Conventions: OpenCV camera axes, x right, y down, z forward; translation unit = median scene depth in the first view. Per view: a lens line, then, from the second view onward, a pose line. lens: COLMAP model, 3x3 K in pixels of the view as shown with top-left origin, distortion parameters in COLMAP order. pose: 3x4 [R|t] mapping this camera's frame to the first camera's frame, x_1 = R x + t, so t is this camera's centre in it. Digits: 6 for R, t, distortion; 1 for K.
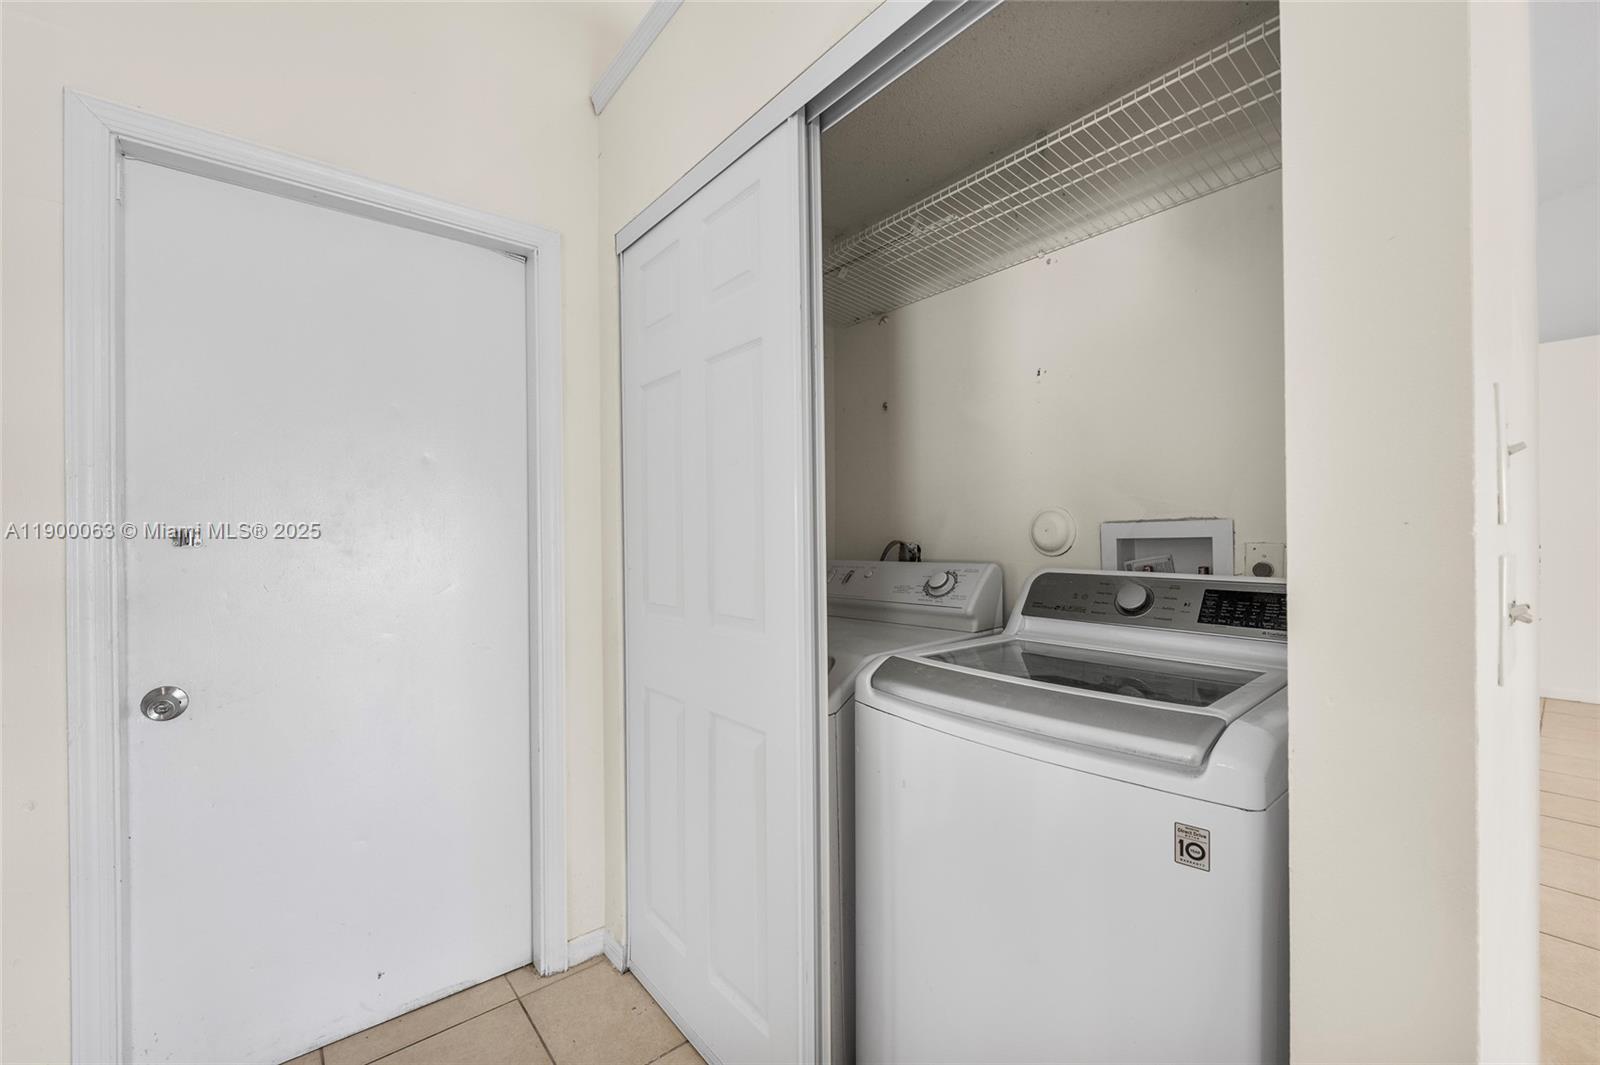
lens RADIAL K [[655.2, 0, 800.0], [0, 655.2, 532.5], [0, 0, 1]] dist [-0.000358, -0.000049]
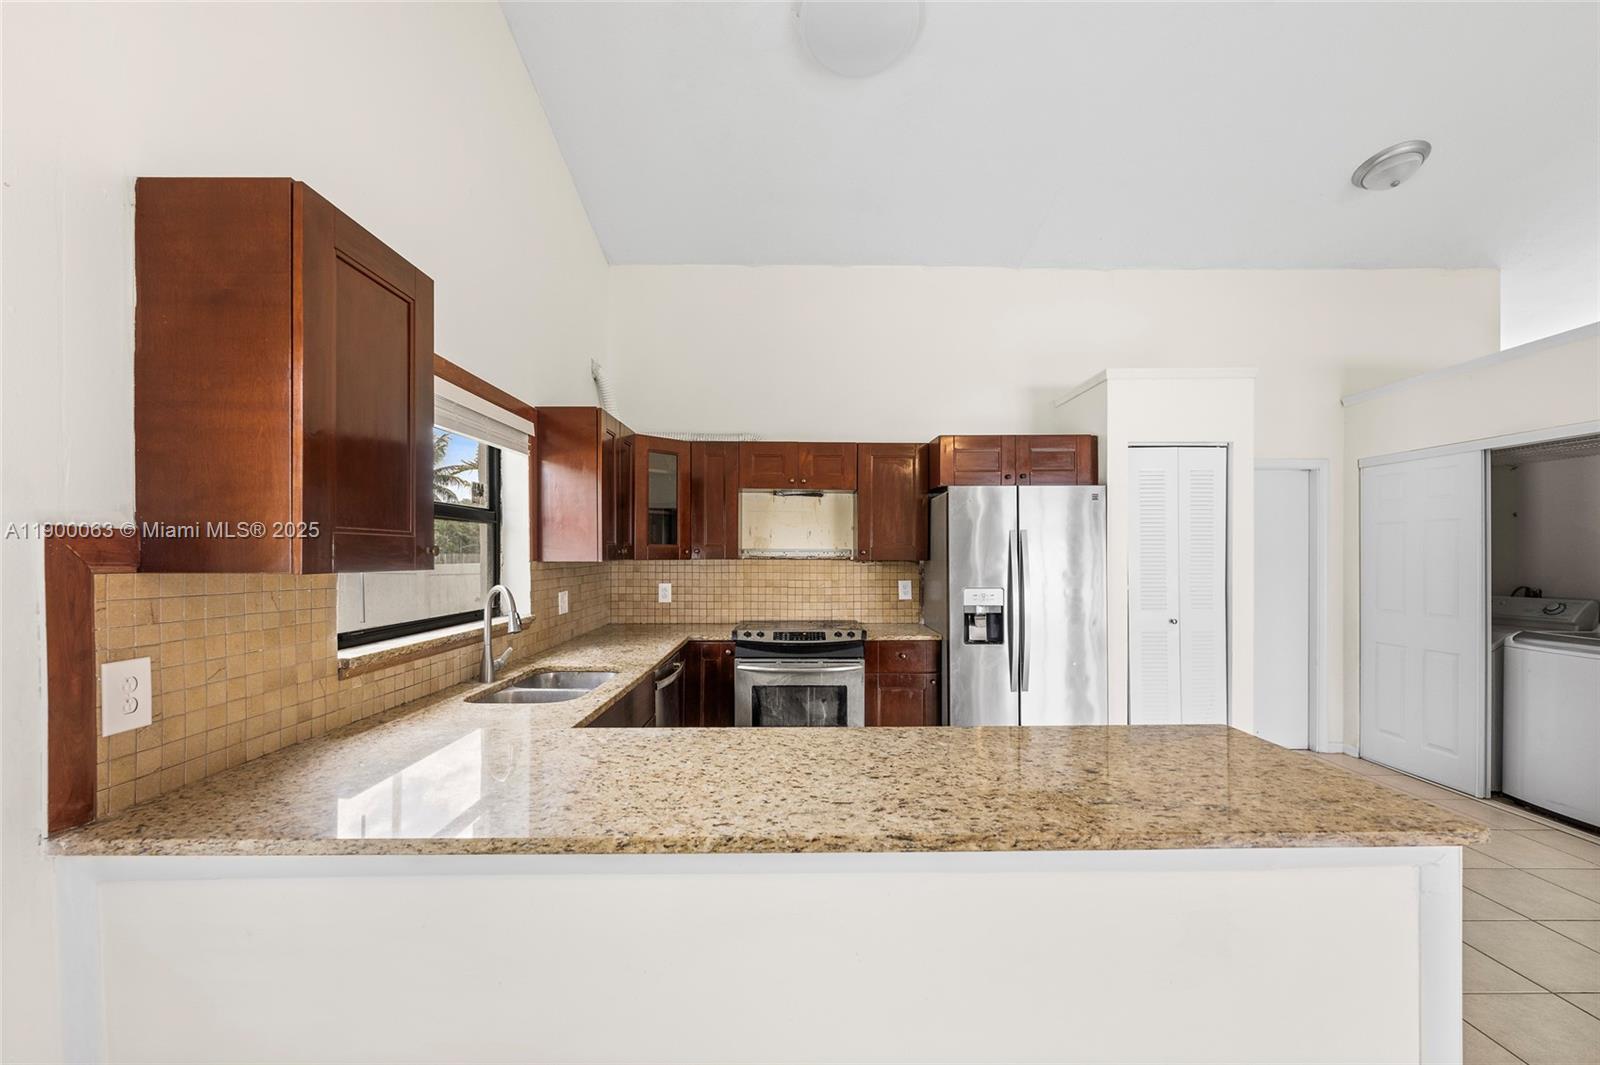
lens RADIAL K [[651.5, 0, 796.0], [0, 651.5, 552.2], [0, 0, 1]] dist [0.000905, -0.000013]
pose [[0.778030, 0.007268, -0.628185, -0.390228], [-0.003300, 0.999967, 0.007483, -0.118289], [0.628218, -0.003749, 0.778028, -2.293043]]
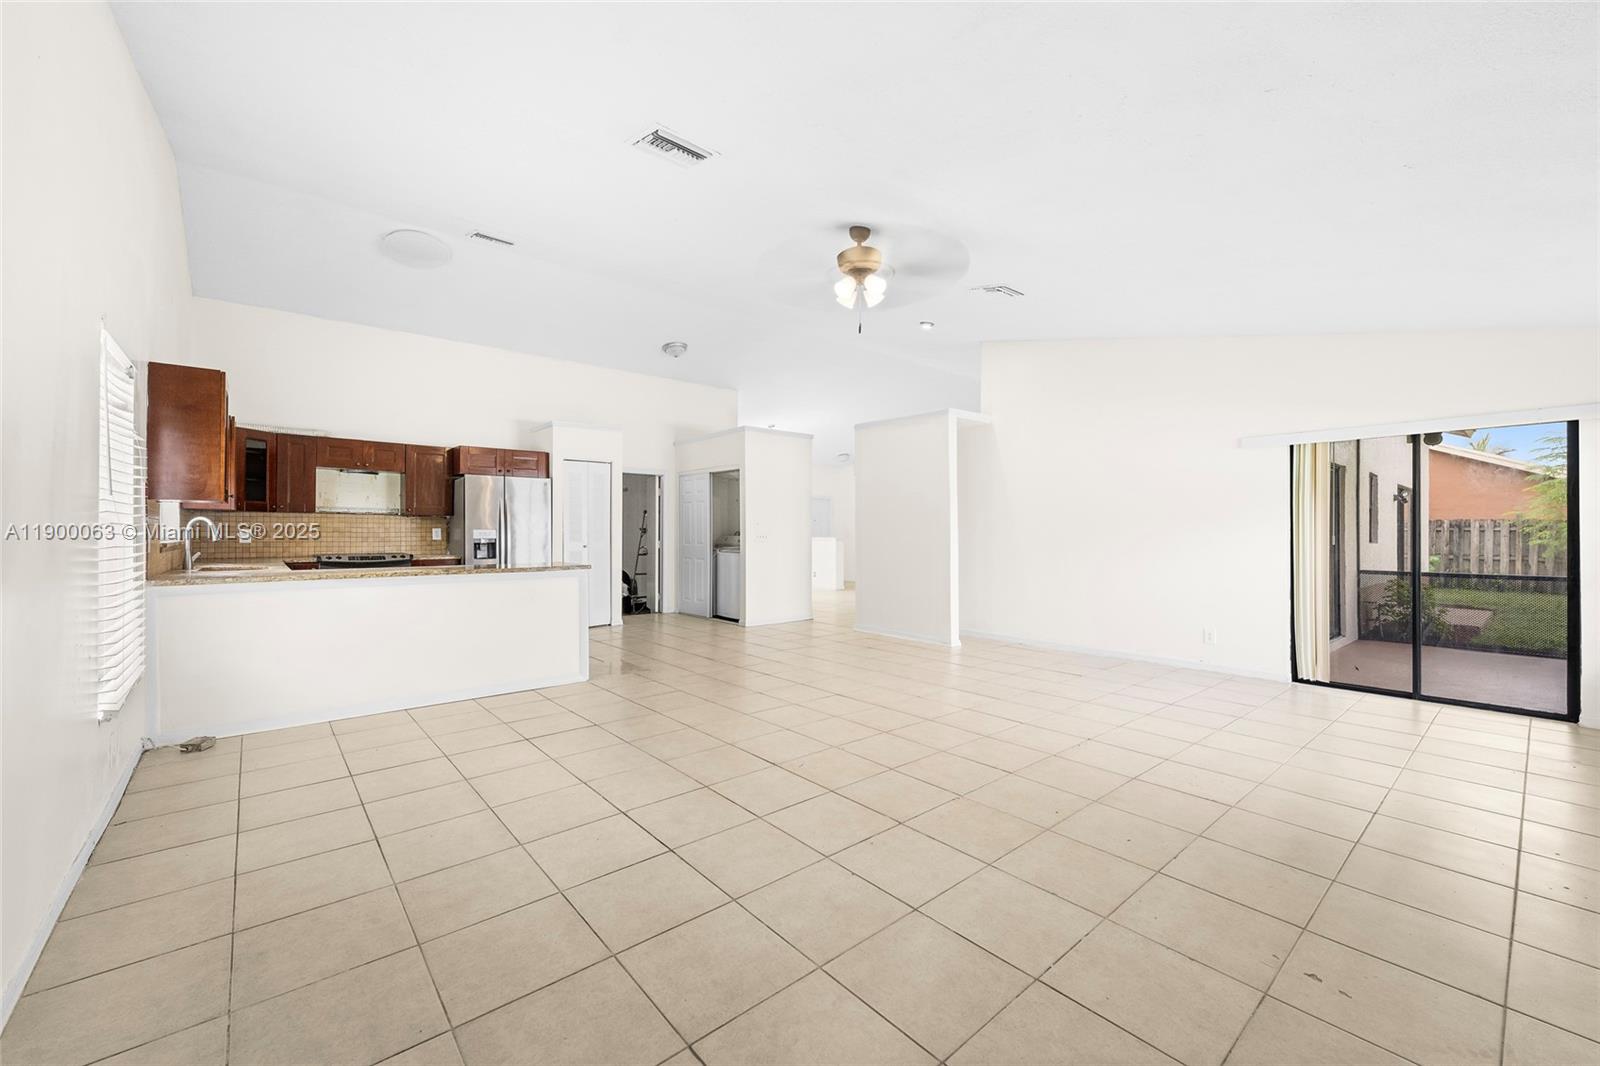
lens RADIAL K [[644.0, 0, 800.0], [0, 644.0, 533.0], [0, 0, 1]] dist [-0.000745, -0.000200]
pose [[0.999755, 0.012781, 0.018068, 0.575613], [-0.012931, 0.999883, 0.008227, -0.028103], [-0.017960, -0.008459, 0.999803, -4.171010]]
